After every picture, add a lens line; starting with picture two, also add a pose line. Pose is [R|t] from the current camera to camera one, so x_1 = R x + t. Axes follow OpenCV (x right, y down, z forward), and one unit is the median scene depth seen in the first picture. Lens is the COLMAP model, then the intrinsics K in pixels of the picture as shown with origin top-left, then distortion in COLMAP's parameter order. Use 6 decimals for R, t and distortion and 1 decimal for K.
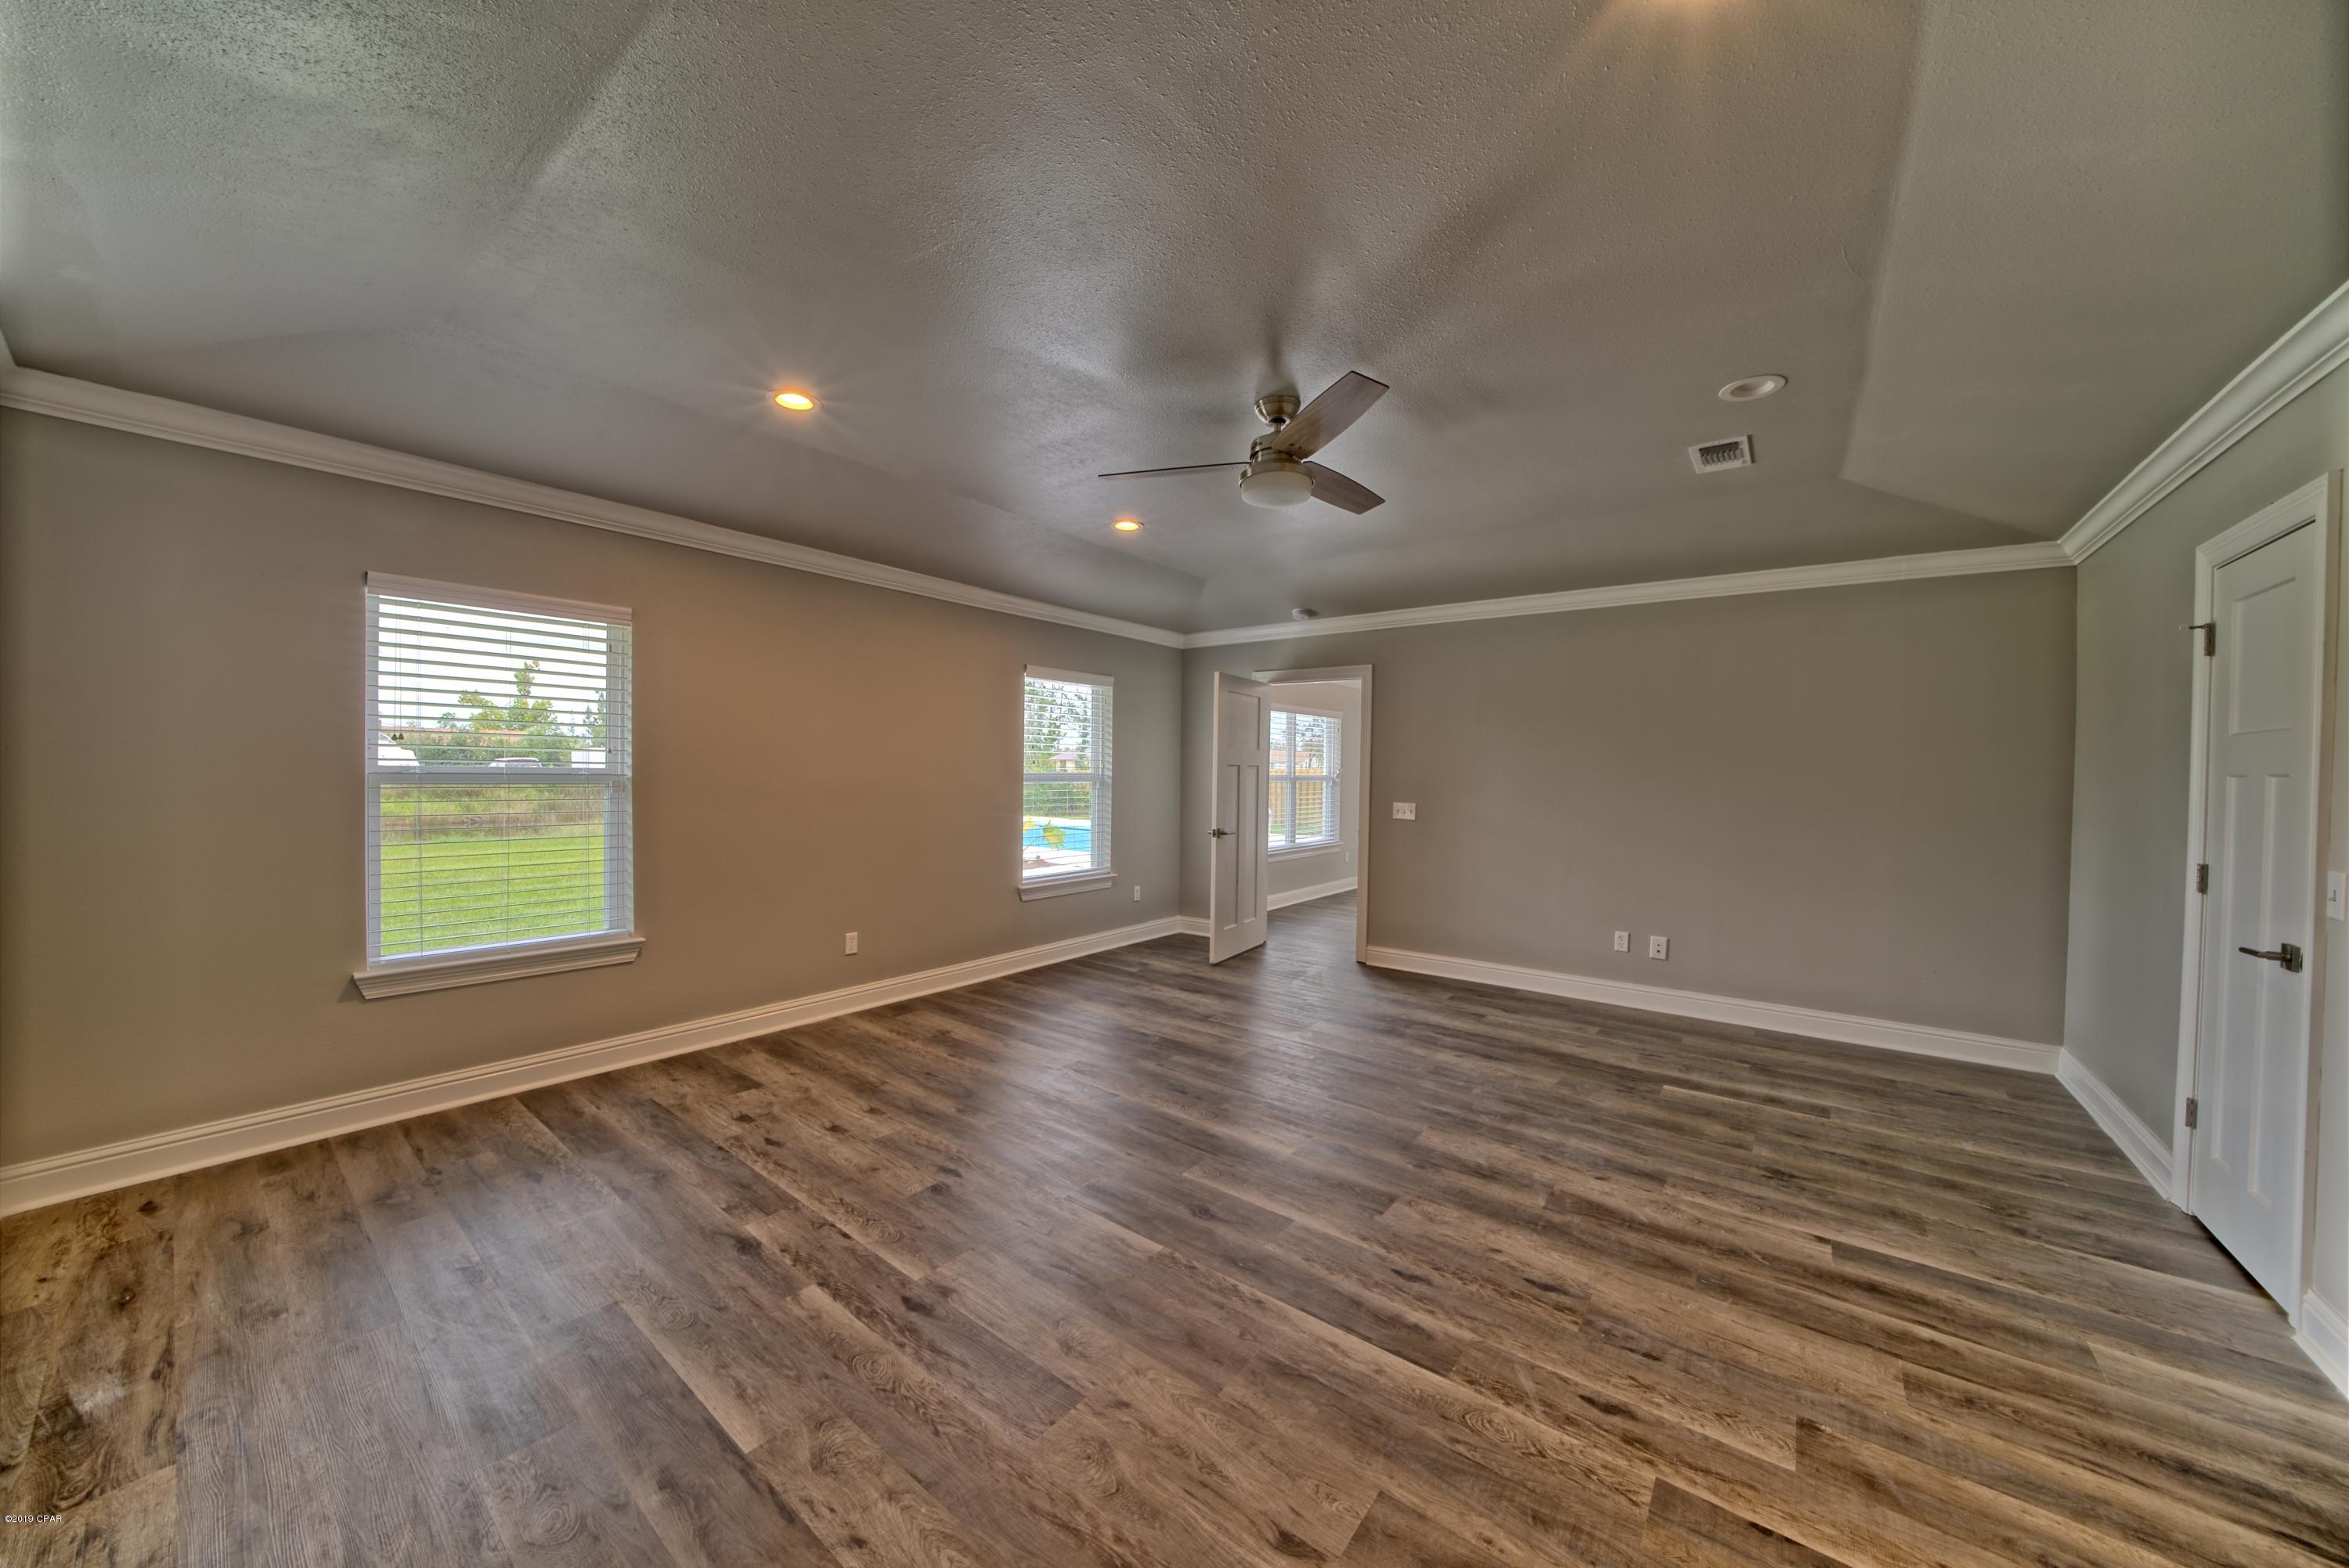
lens RADIAL K [[813.0, 0, 1168.2], [0, 813.0, 784.4], [0, 0, 1]] dist [-0.027894, 0.003513]
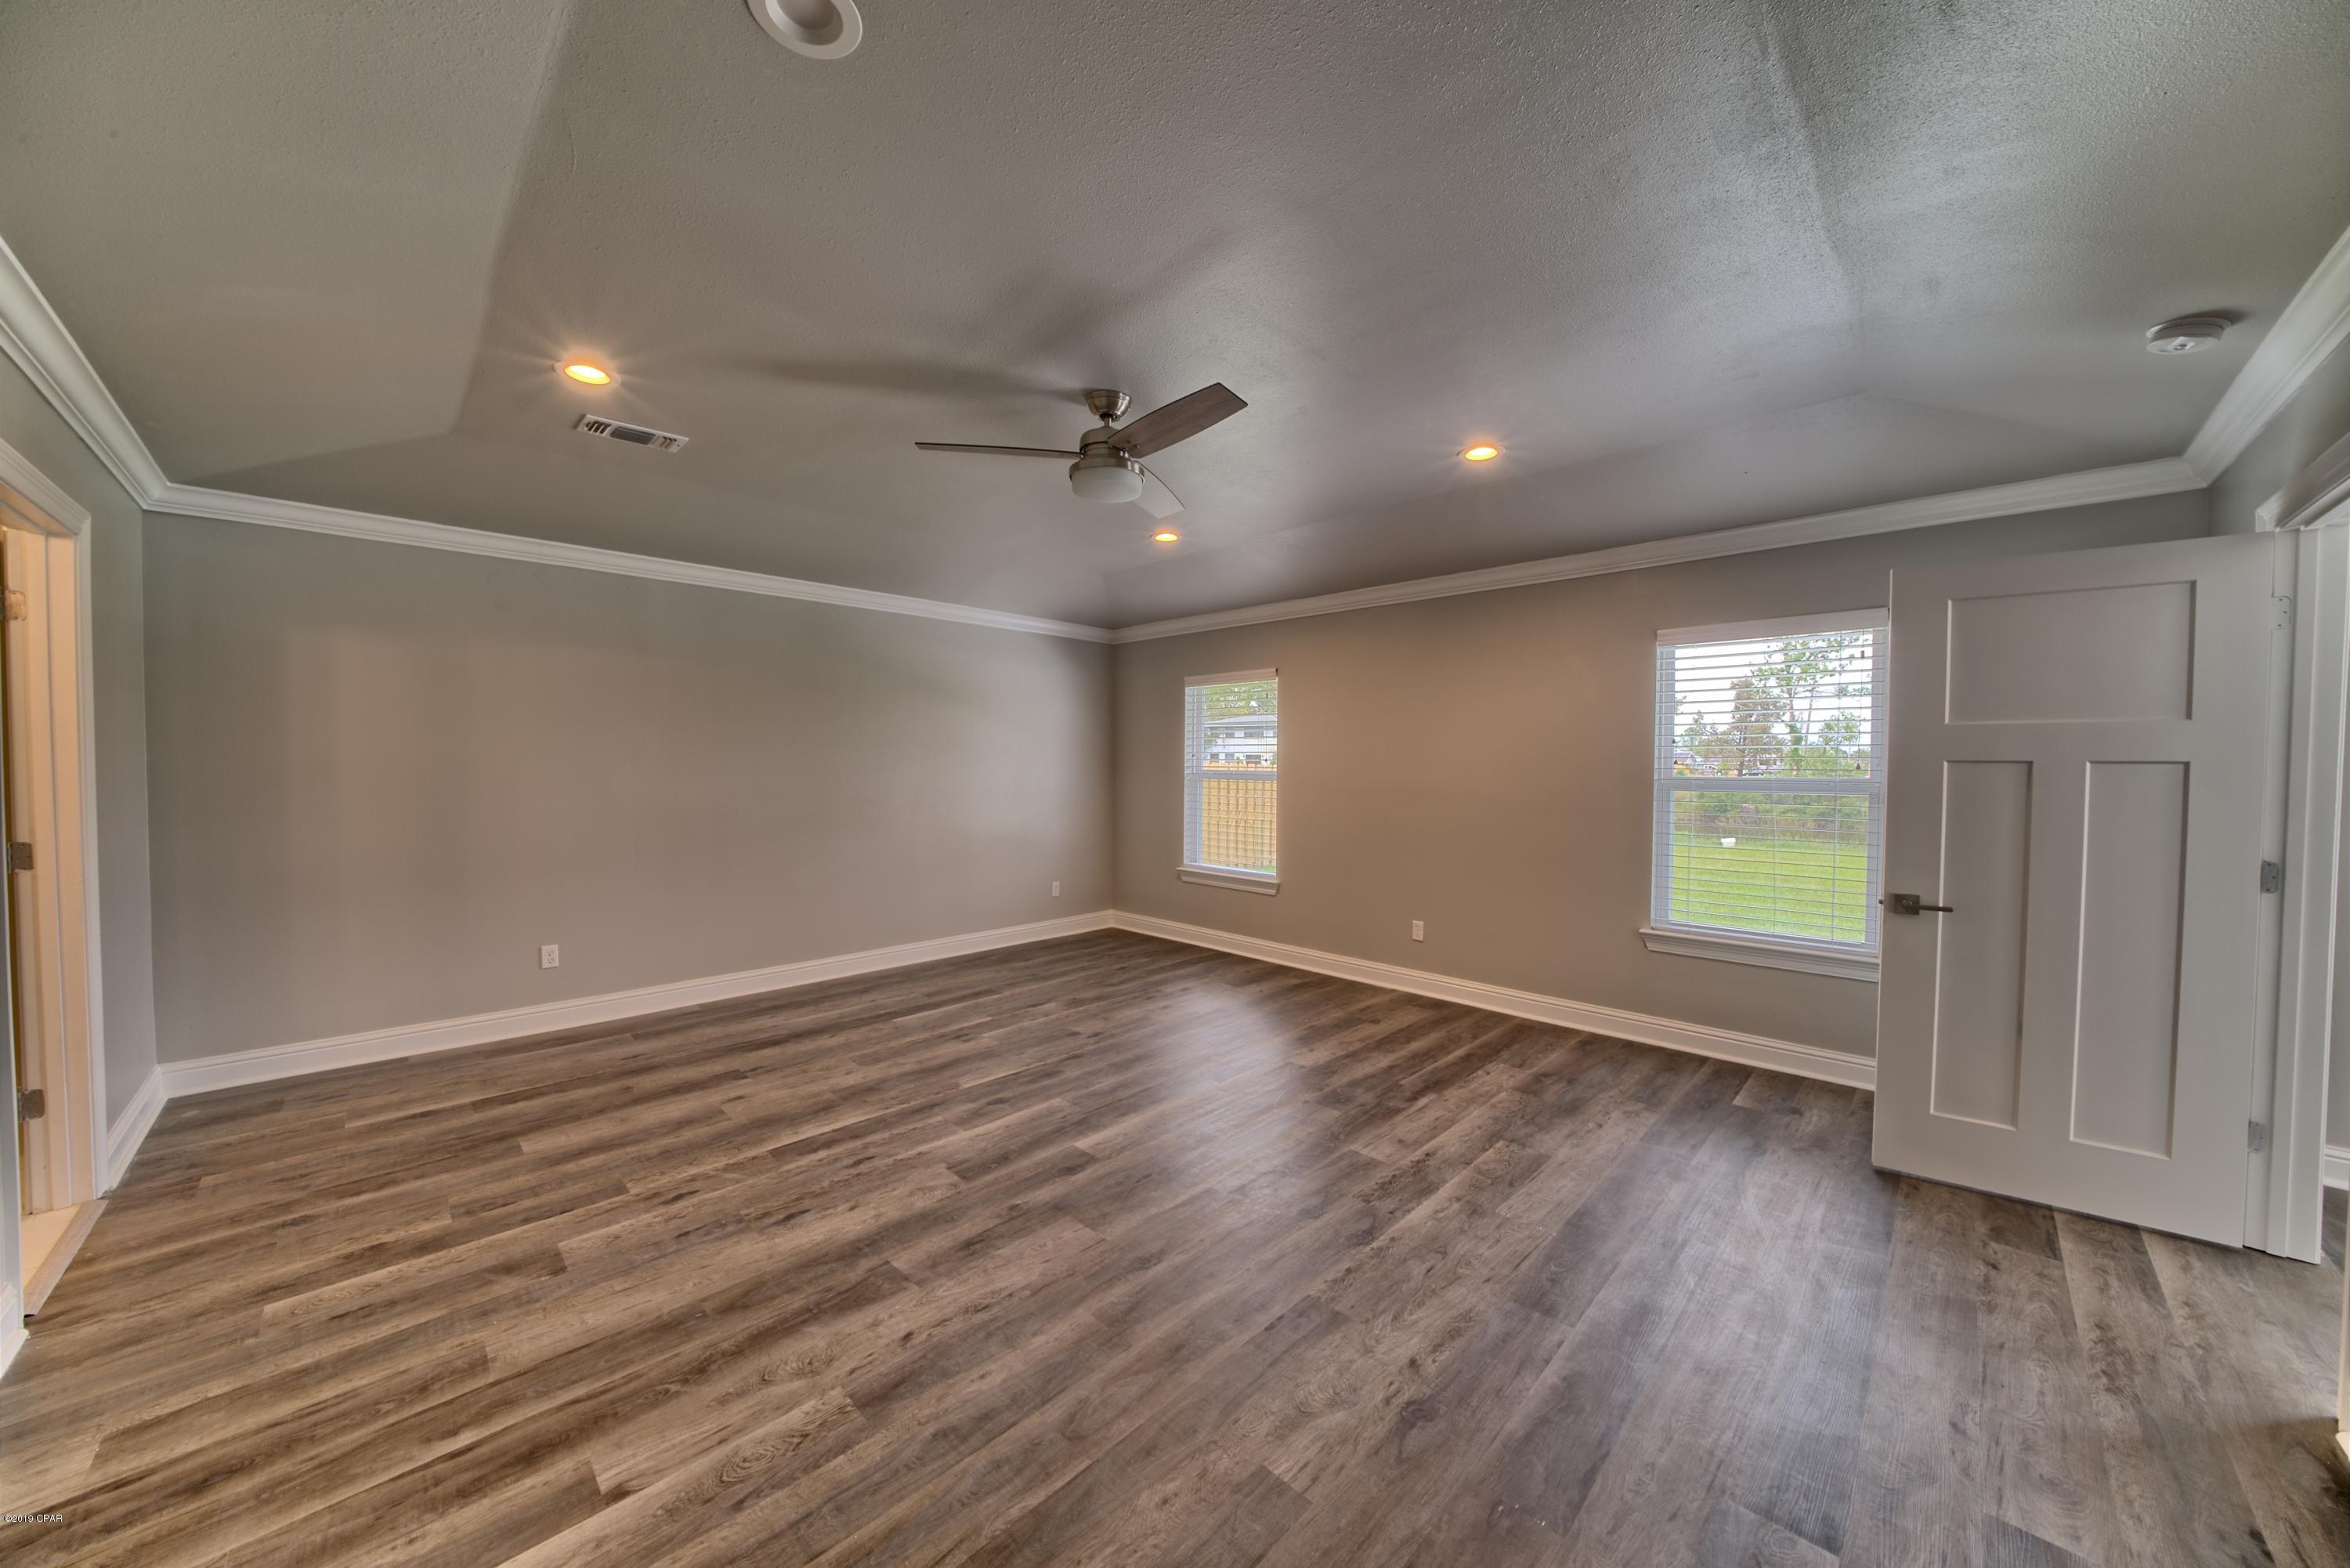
lens RADIAL K [[813.4, 0, 1168.7], [0, 813.4, 784.4], [0, 0, 1]] dist [-0.027894, 0.003513]
pose [[-0.116393, 0.011361, -0.993138, 1.463141], [-0.026349, 0.999547, 0.014523, -0.015580], [0.992854, 0.027858, -0.116041, 1.570178]]
